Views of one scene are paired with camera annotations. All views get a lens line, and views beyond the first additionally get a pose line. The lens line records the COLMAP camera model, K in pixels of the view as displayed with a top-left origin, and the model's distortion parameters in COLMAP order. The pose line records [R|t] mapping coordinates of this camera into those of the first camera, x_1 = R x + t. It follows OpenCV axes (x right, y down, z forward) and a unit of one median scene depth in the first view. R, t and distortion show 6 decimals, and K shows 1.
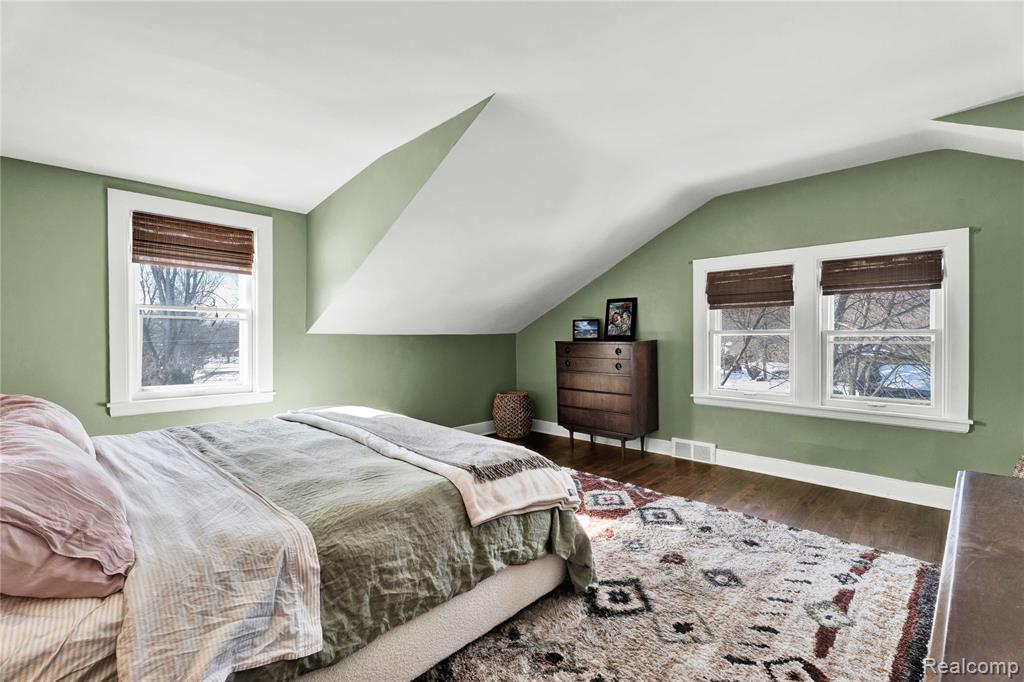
lens RADIAL K [[457.8, 0, 511.0], [0, 457.8, 338.2], [0, 0, 1]] dist [0.005023, -0.002448]
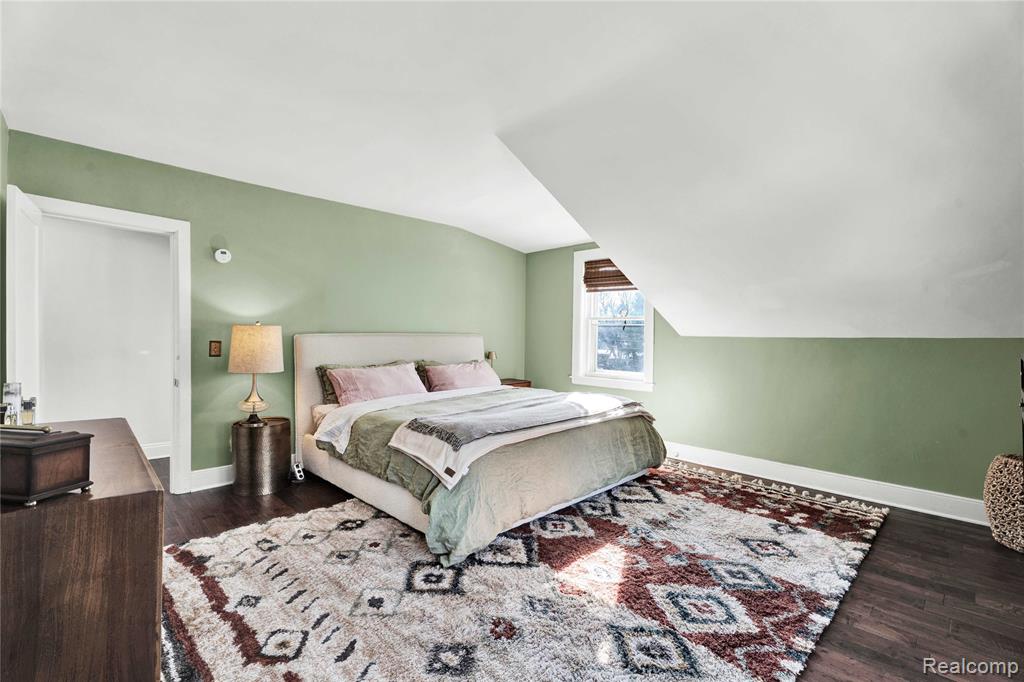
lens RADIAL K [[457.8, 0, 511.4], [0, 457.8, 338.7], [0, 0, 1]] dist [0.005023, -0.002448]
pose [[-0.022071, 0.007270, -0.999730, 0.893034], [-0.012429, 0.999894, 0.007546, -0.007541], [0.999679, 0.012592, -0.021978, 0.819610]]
